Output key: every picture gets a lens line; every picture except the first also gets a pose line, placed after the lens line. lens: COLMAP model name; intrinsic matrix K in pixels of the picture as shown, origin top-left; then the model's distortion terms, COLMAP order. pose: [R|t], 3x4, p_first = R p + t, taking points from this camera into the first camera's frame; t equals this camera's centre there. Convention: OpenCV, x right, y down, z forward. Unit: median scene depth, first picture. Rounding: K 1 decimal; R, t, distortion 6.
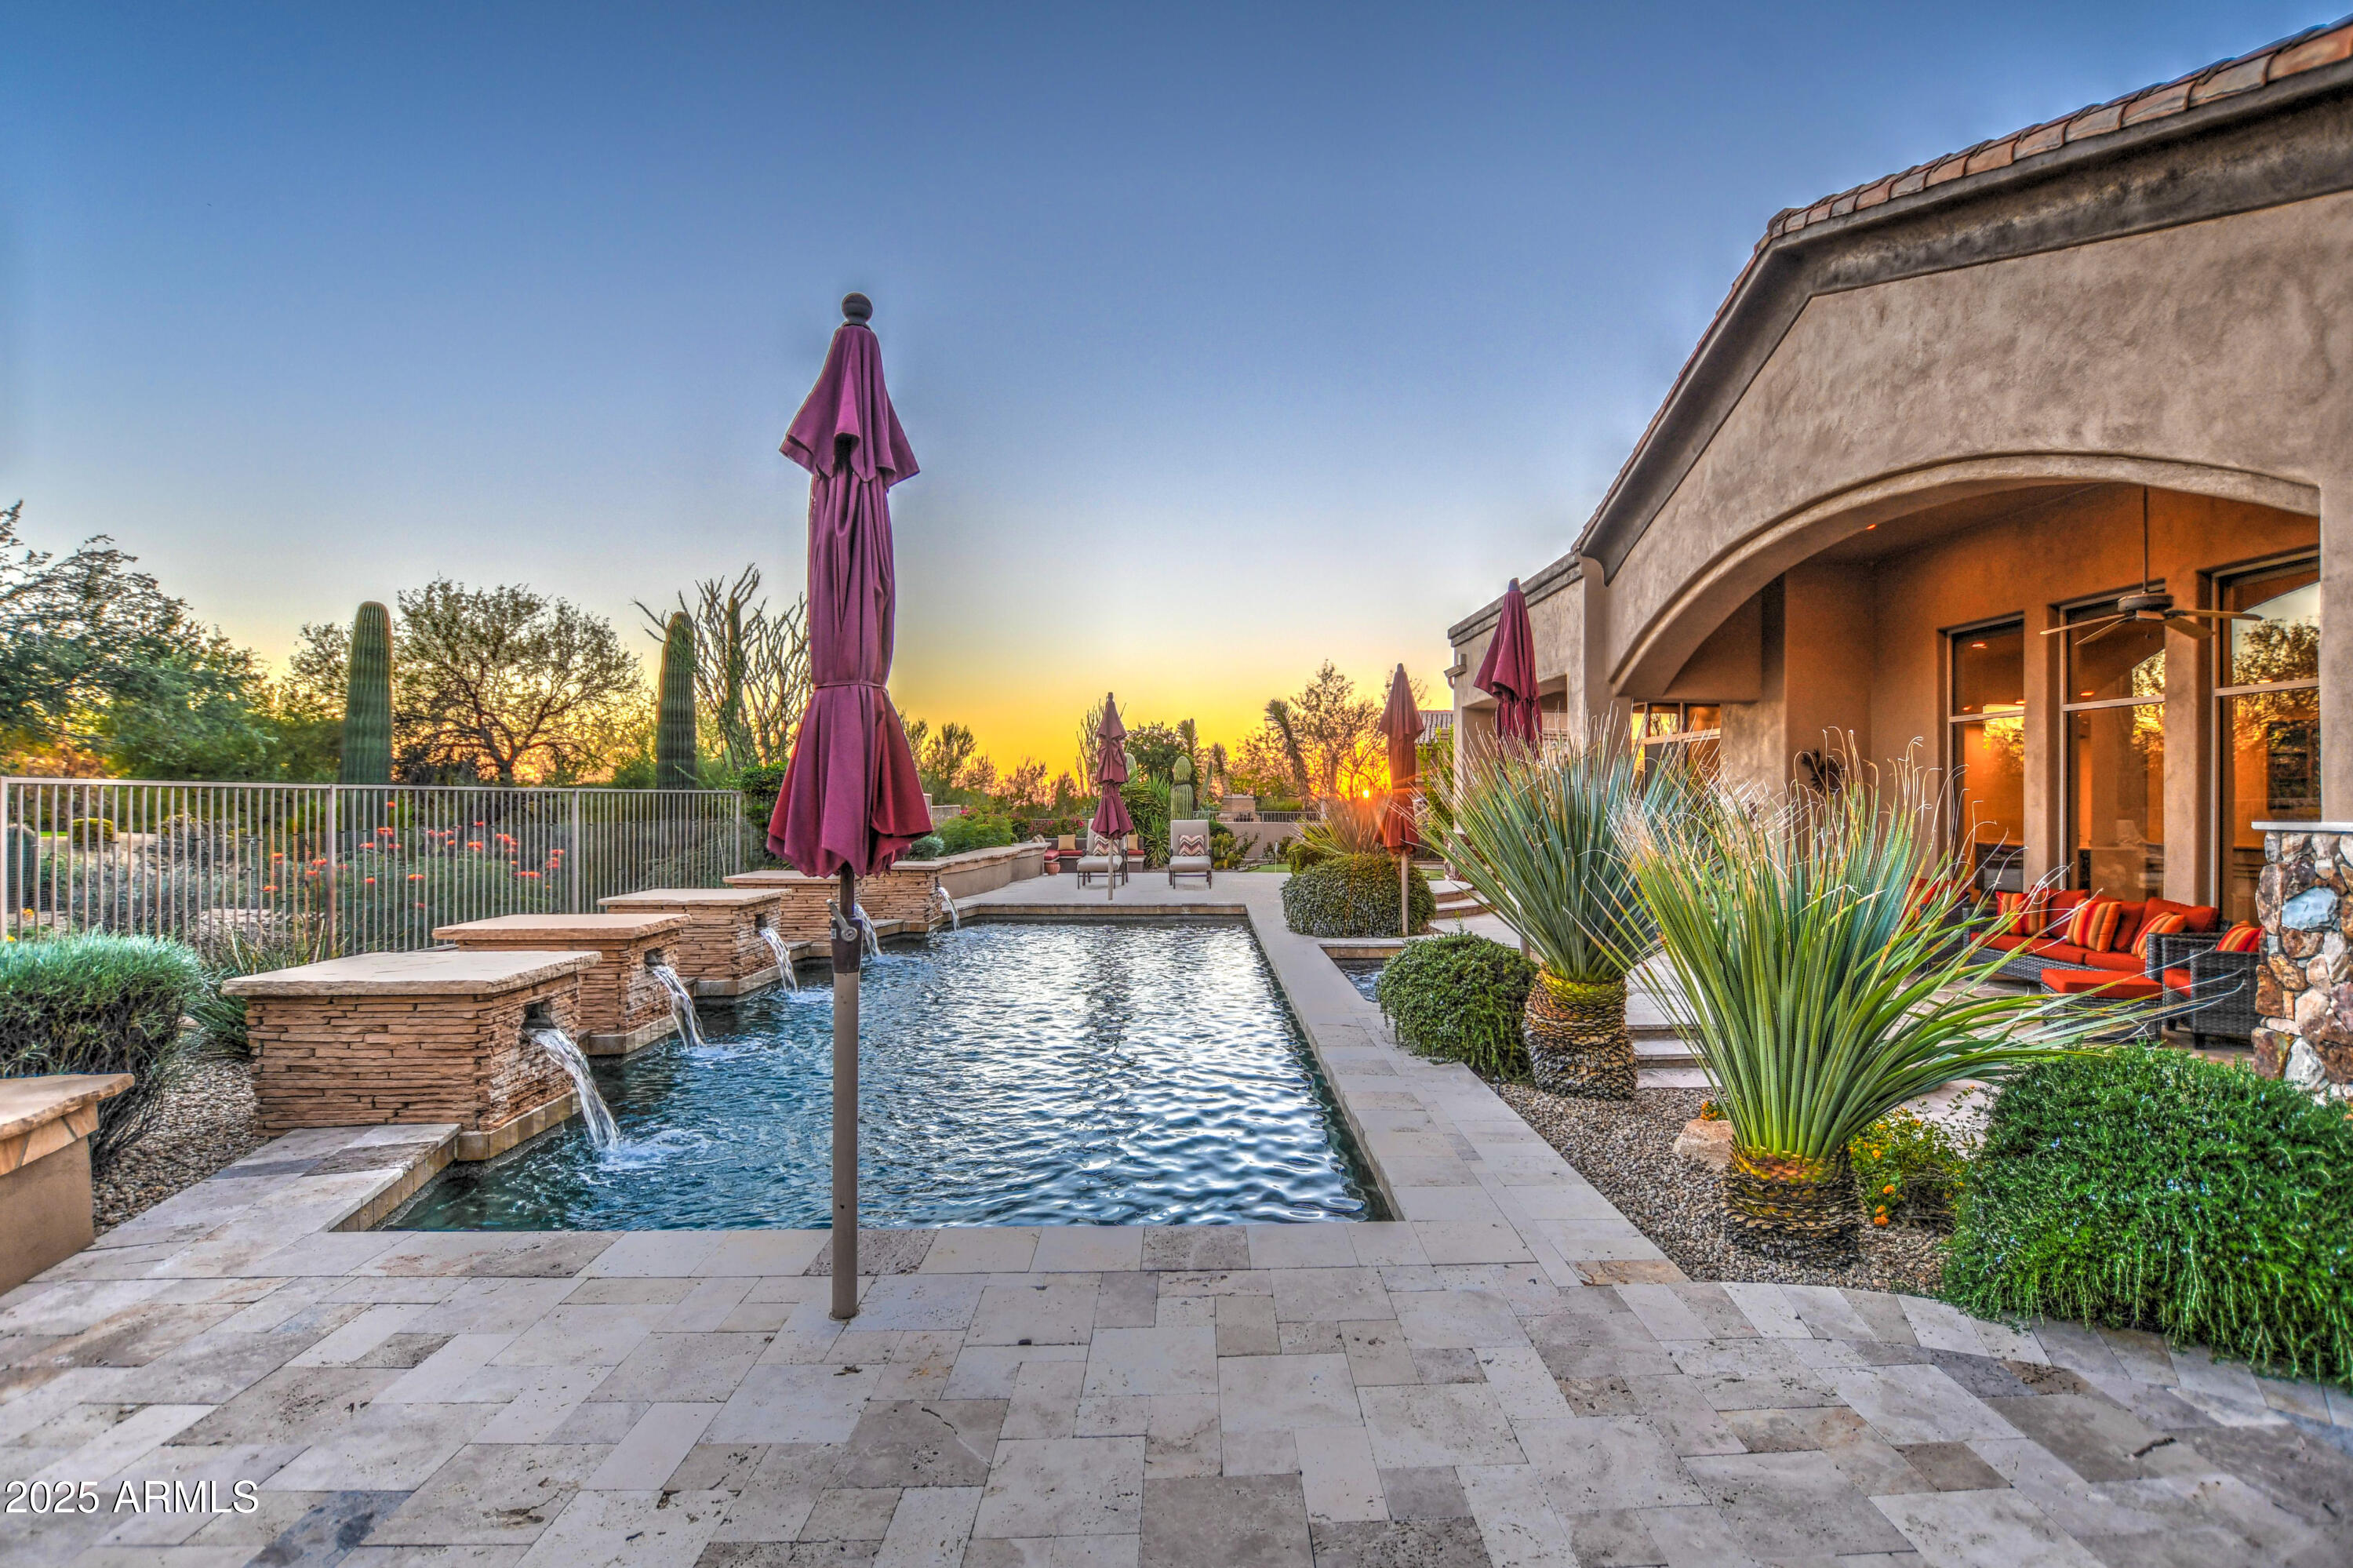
lens RADIAL K [[1125.5, 0, 1266.9], [0, 1125.5, 783.3], [0, 0, 1]] dist [-0.024367, -0.000118]
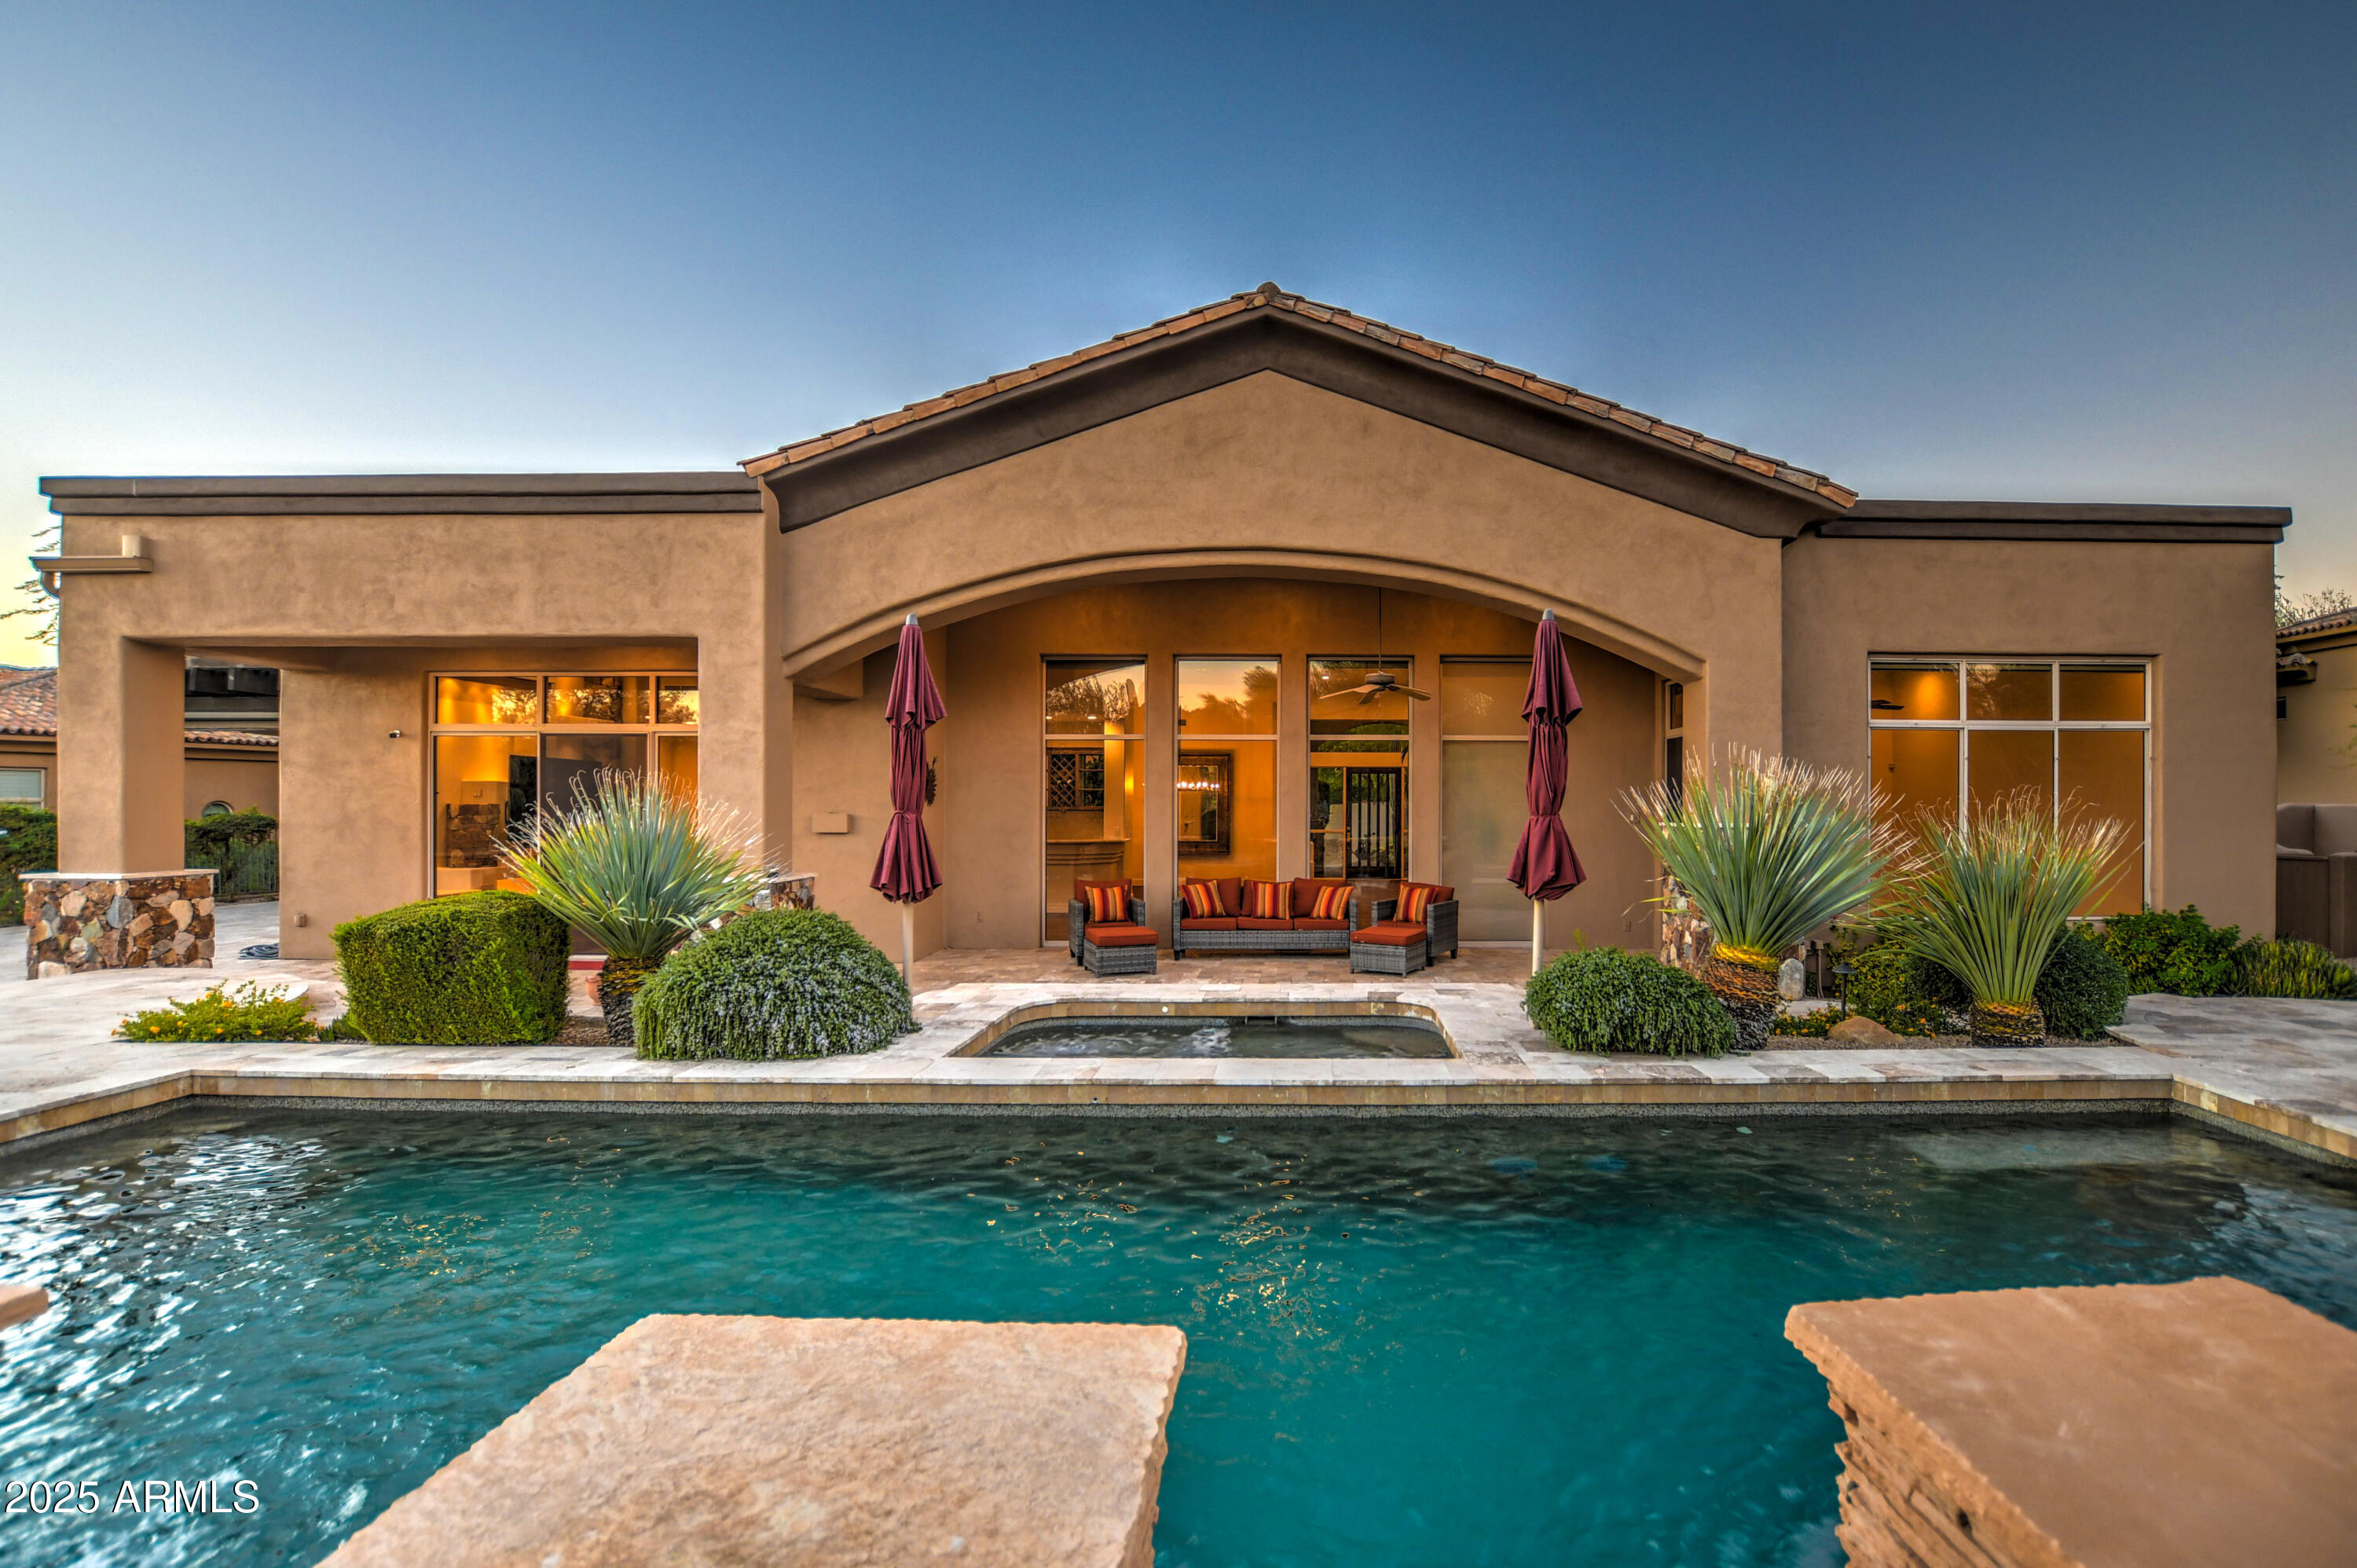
lens RADIAL K [[1084.9, 0, 1168.9], [0, 1084.9, 780.3], [0, 0, 1]] dist [-0.035657, 0.006733]
pose [[0.042126, -0.005115, 0.999099, -0.528934], [-0.008275, 0.999951, 0.005468, -0.018739], [-0.999078, -0.008498, 0.042081, 0.896381]]
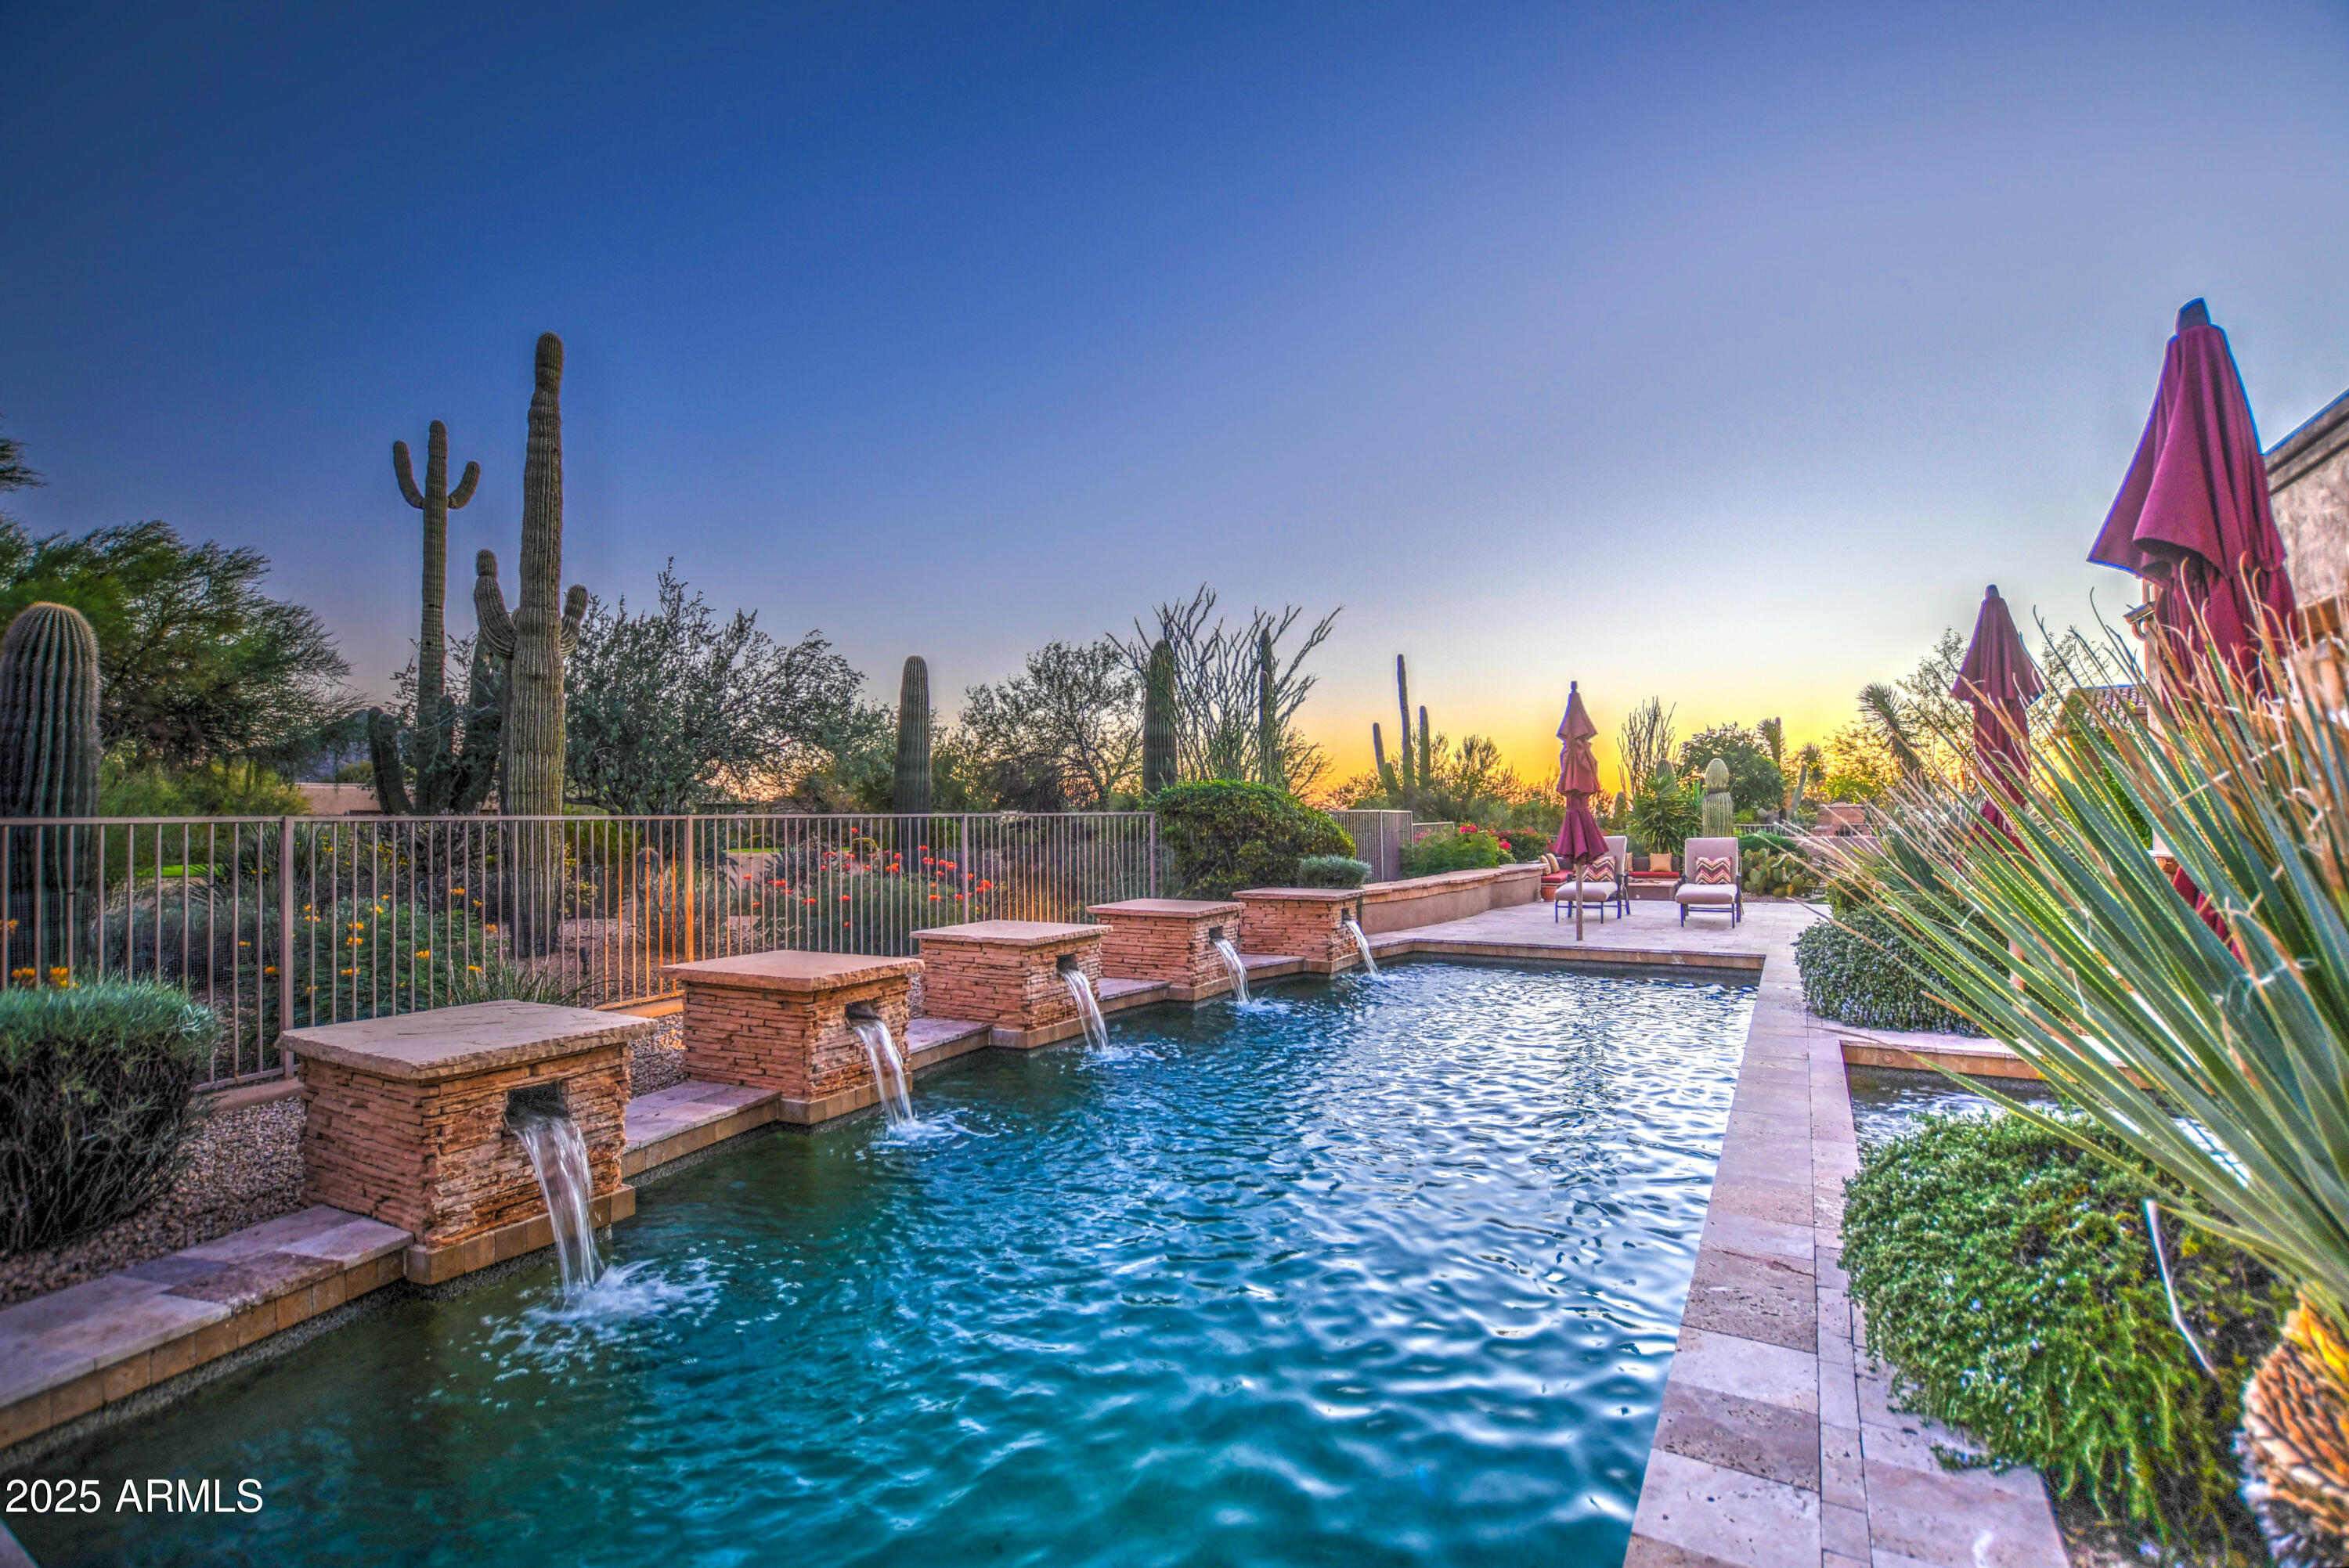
lens RADIAL K [[1081.2, 0, 1164.9], [0, 1081.2, 780.3], [0, 0, 1]] dist [-0.035657, 0.006733]
pose [[0.822177, -0.033218, -0.568262, 0.076791], [0.023703, 0.999428, -0.024127, 0.002490], [0.568738, 0.006368, 0.822494, 0.287557]]
